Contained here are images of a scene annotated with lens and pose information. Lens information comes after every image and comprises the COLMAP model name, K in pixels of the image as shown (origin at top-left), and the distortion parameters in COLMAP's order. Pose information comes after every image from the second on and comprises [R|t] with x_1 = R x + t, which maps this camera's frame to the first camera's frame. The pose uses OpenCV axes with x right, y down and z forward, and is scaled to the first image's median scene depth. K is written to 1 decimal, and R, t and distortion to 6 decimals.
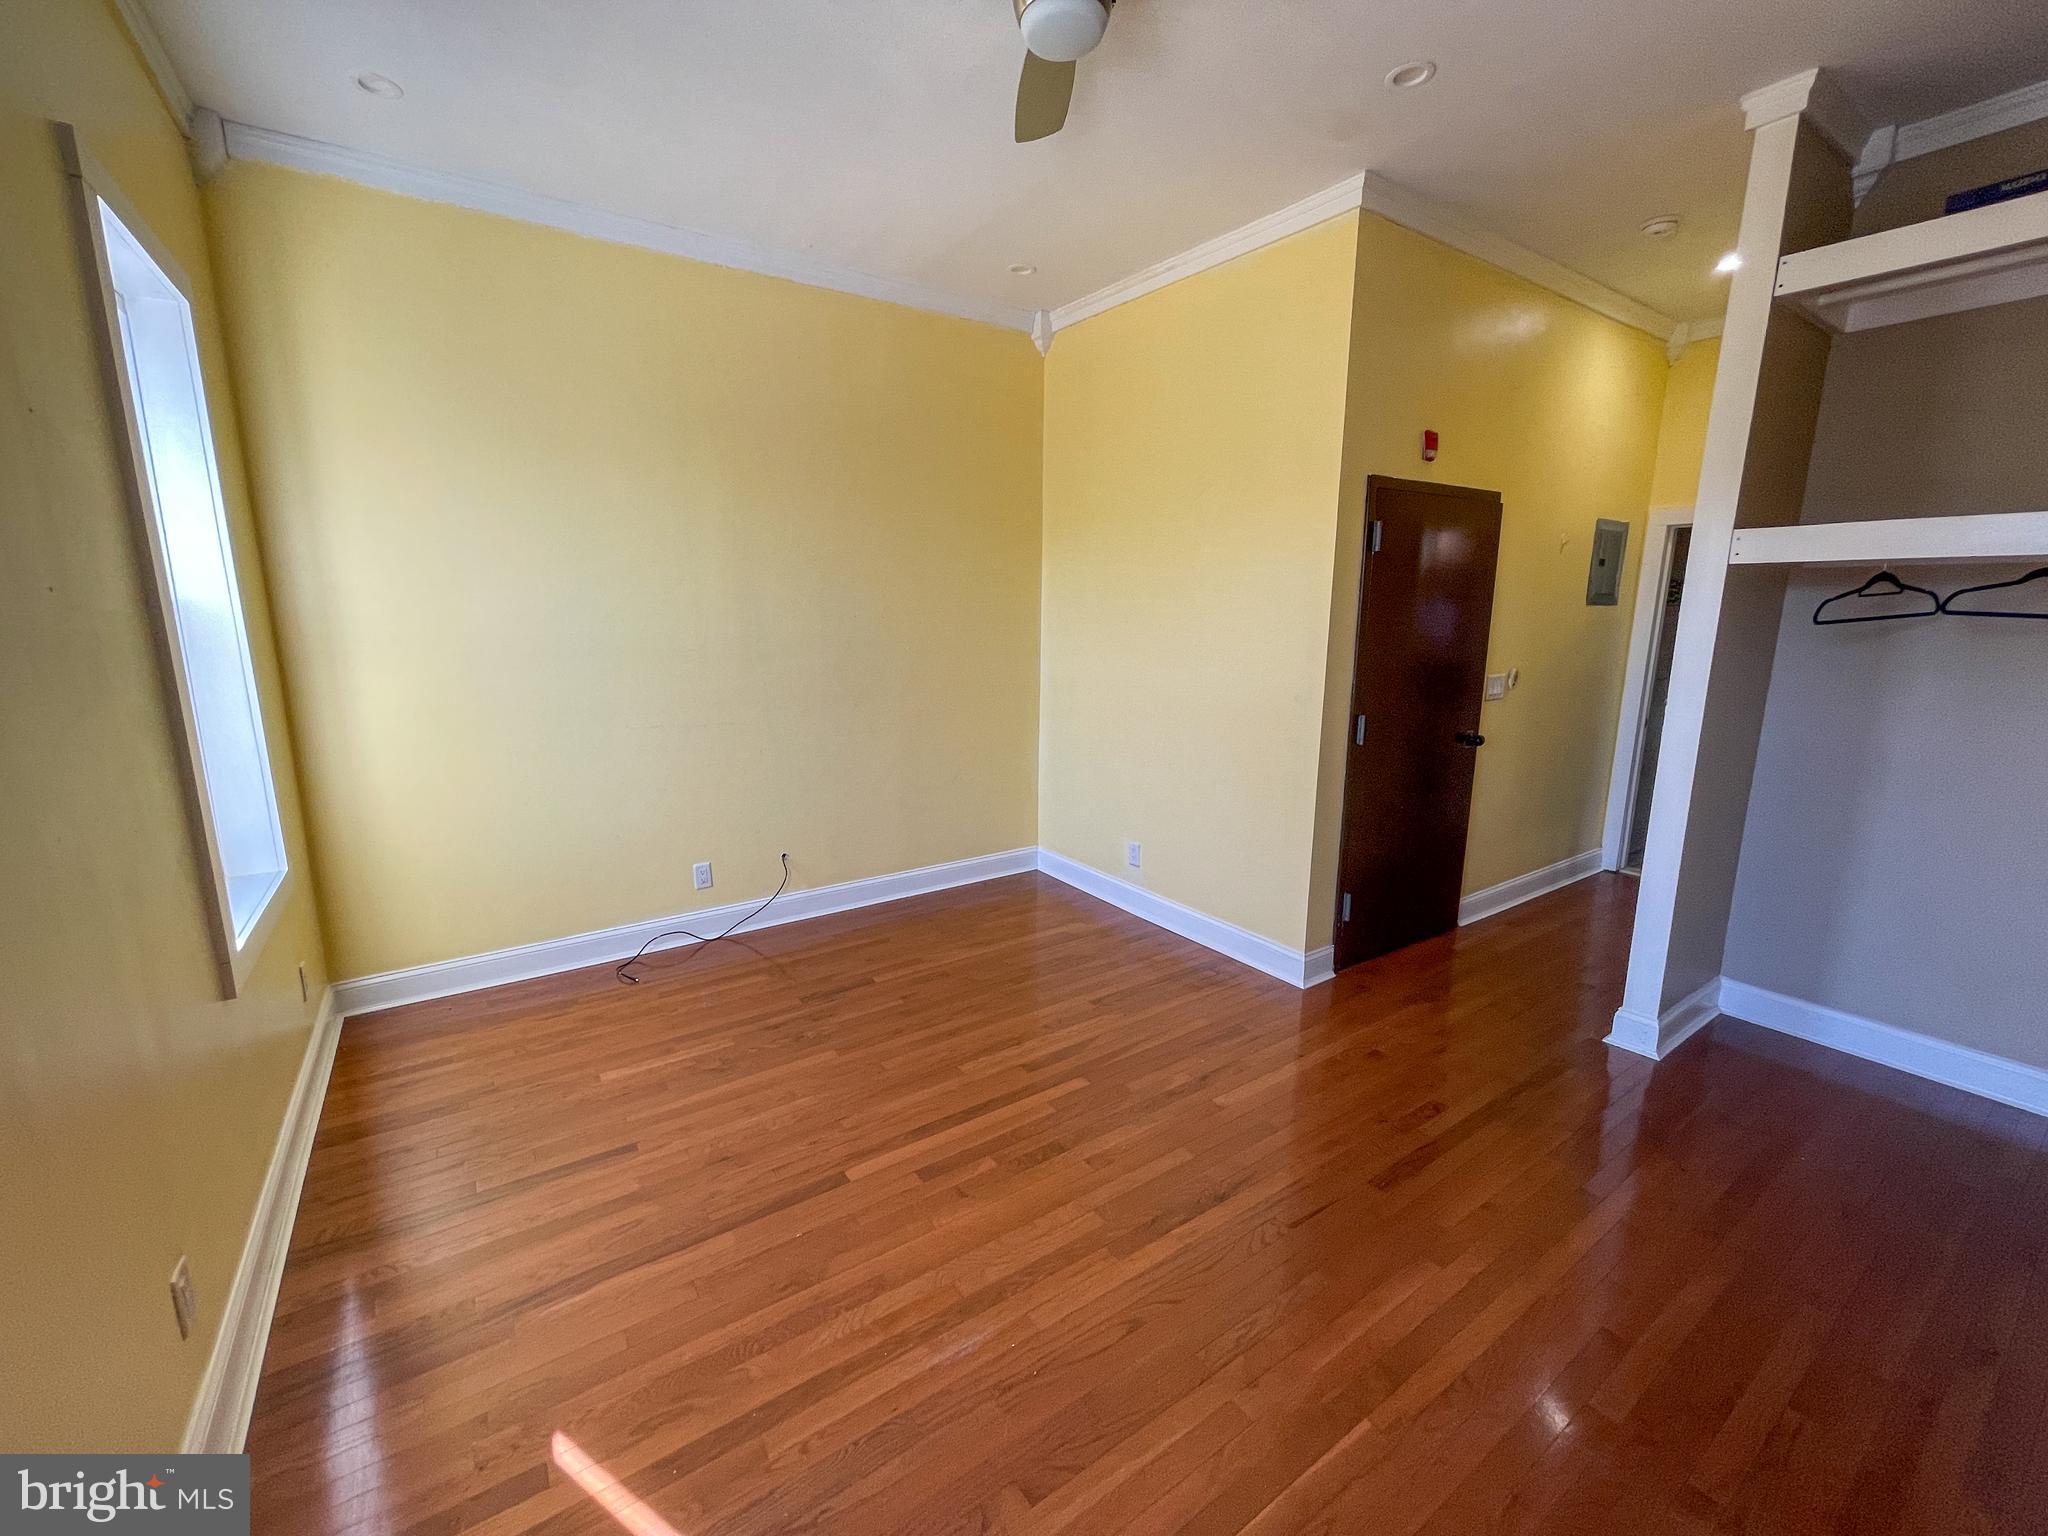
lens RADIAL K [[830.8, 0, 1018.0], [0, 830.8, 761.8], [0, 0, 1]] dist [0.003652, -0.000370]
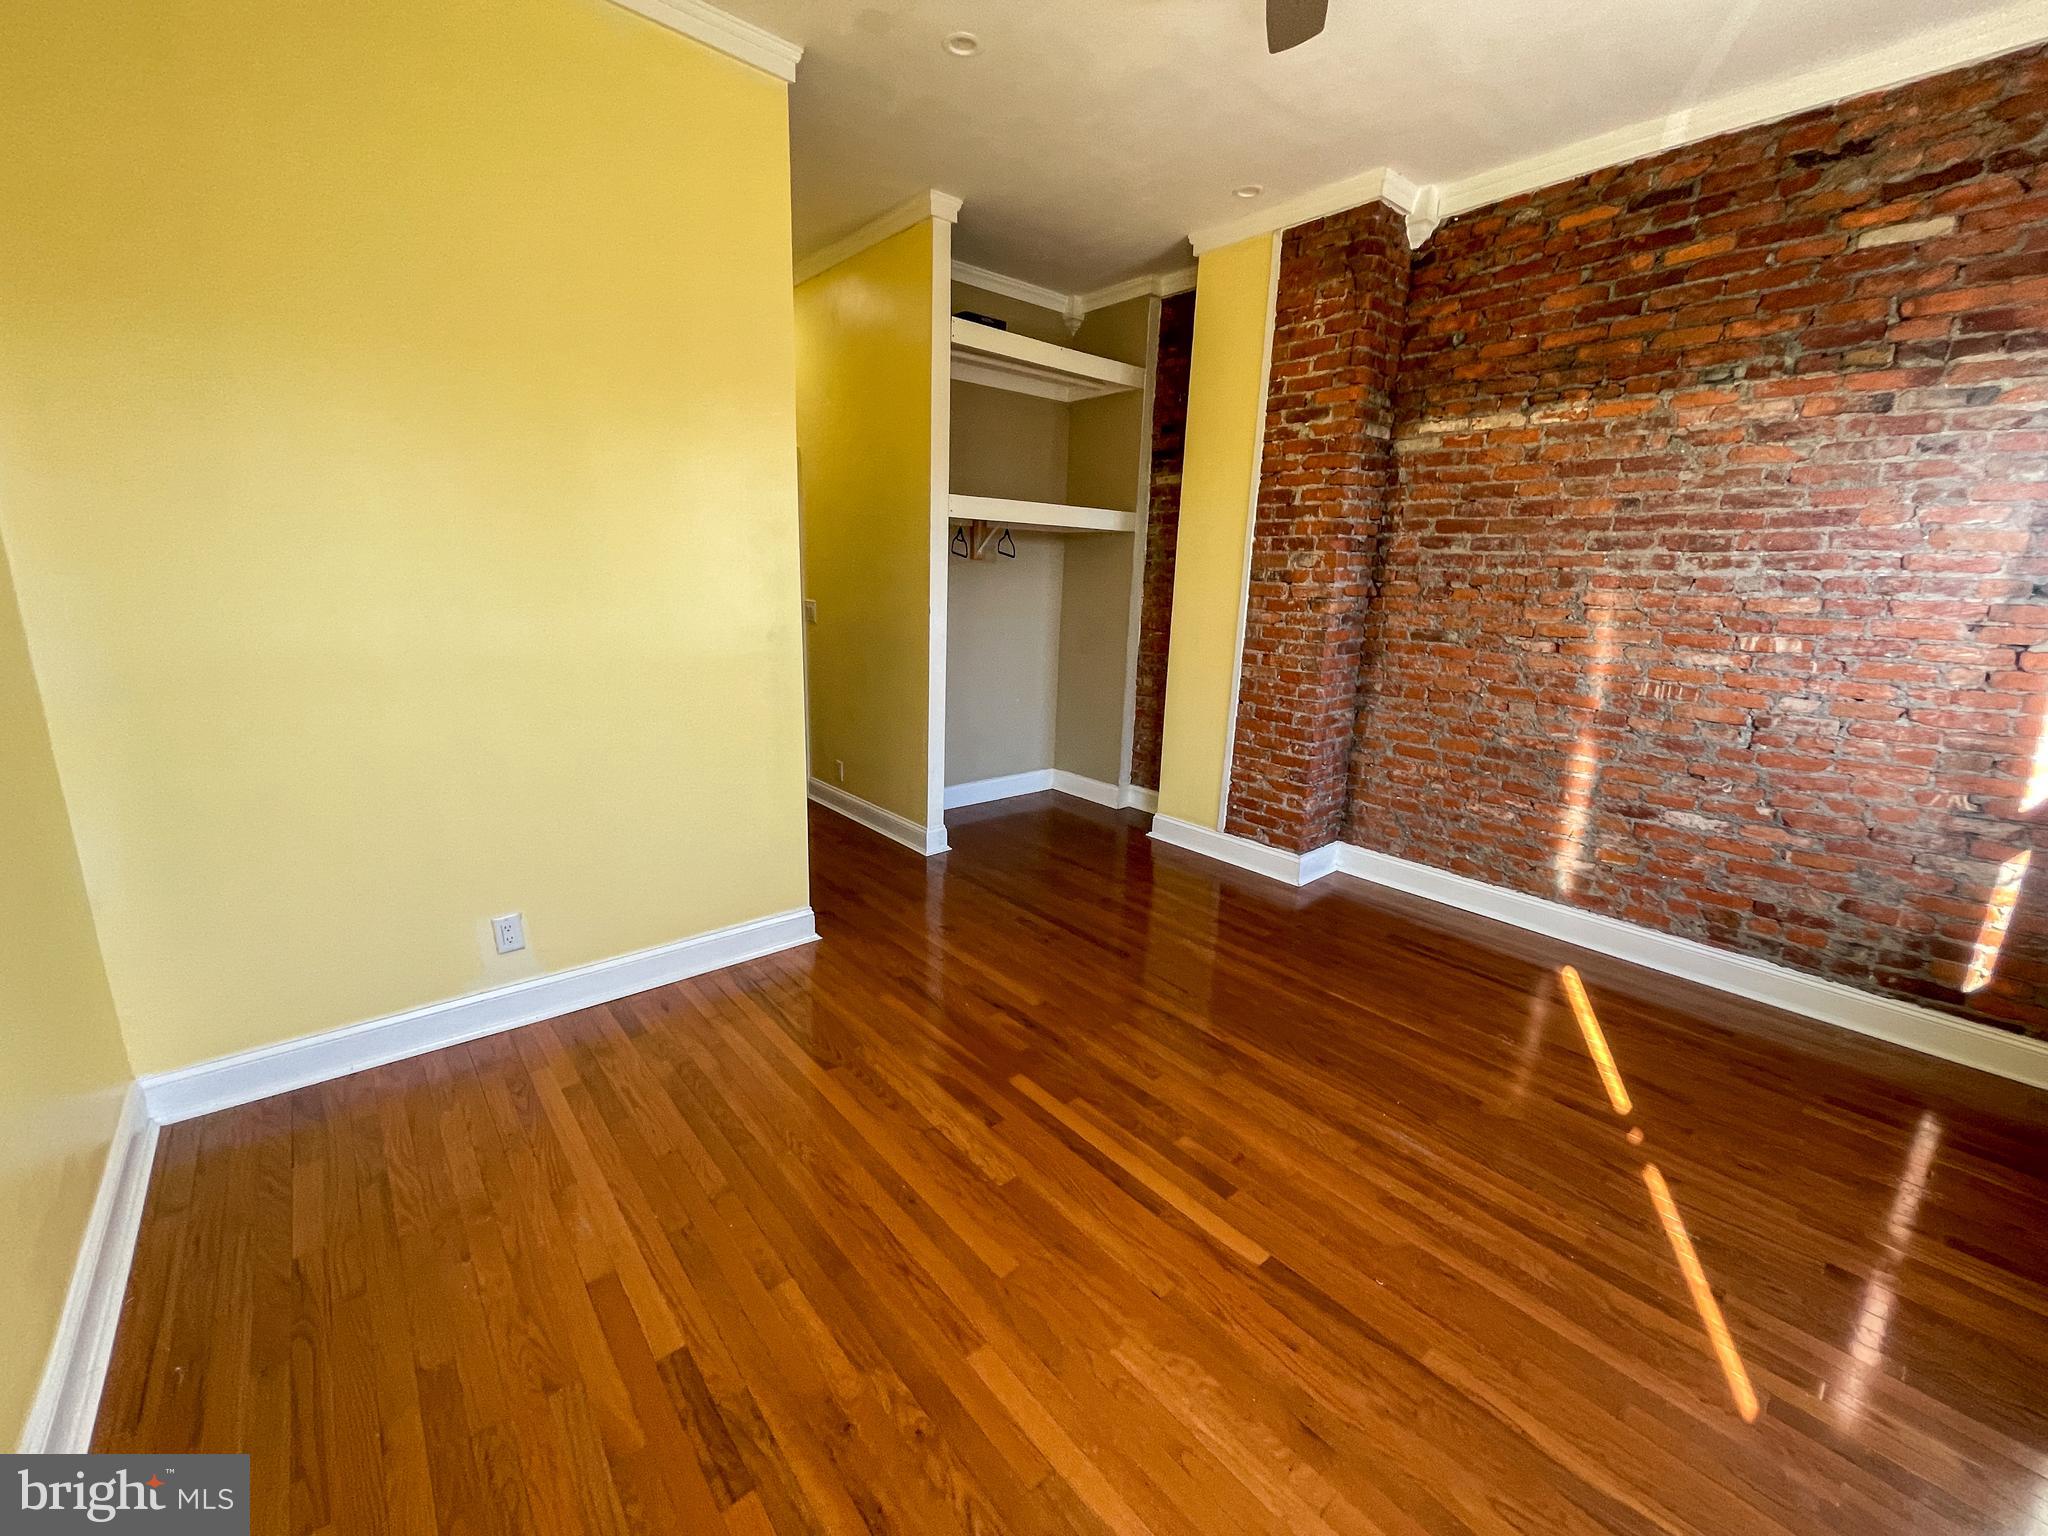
lens RADIAL K [[830.8, 0, 1008.7], [0, 830.8, 760.8], [0, 0, 1]] dist [0.003652, -0.000370]
pose [[-0.100598, -0.229907, 0.967999, -0.699311], [0.157409, 0.957003, 0.243654, -0.154556], [-0.982396, 0.176883, -0.060084, 1.007220]]
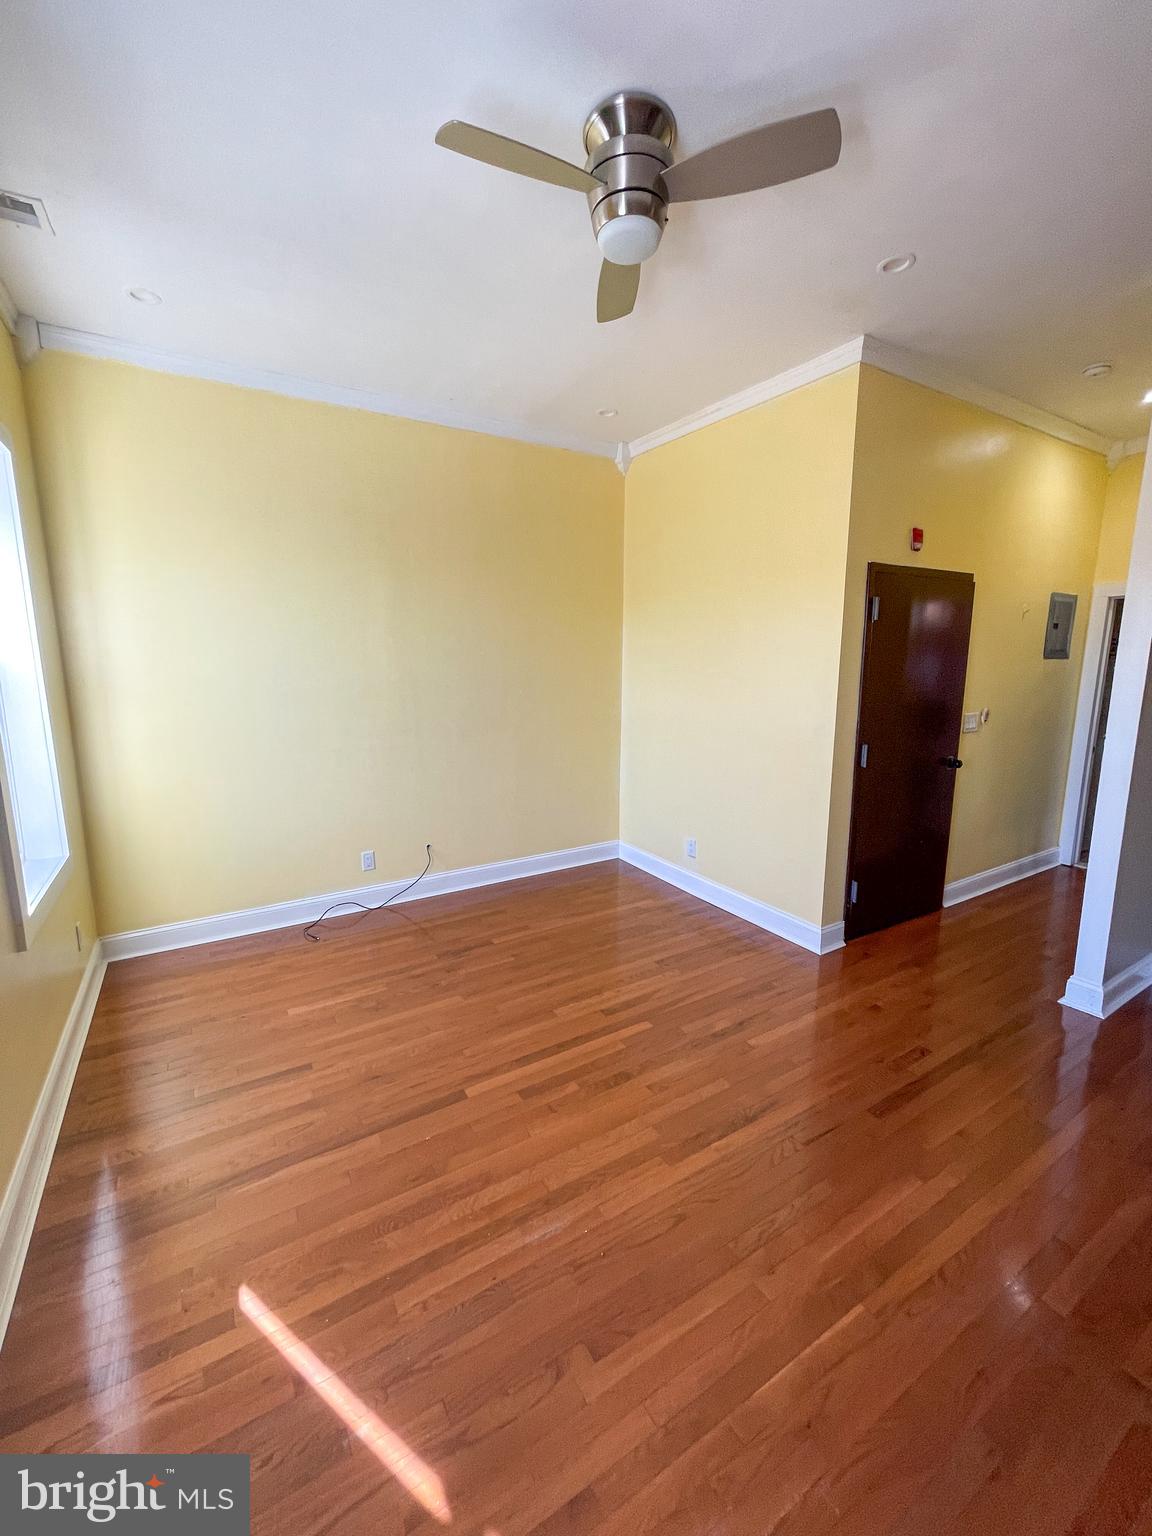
lens RADIAL K [[623.1, 0, 581.6], [0, 623.1, 757.7], [0, 0, 1]] dist [0.003652, -0.000370]
pose [[0.998876, 0.004427, -0.047192, 0.019042], [-0.005585, 0.999686, -0.024446, -0.010831], [0.047069, 0.024682, 0.998587, 0.002946]]
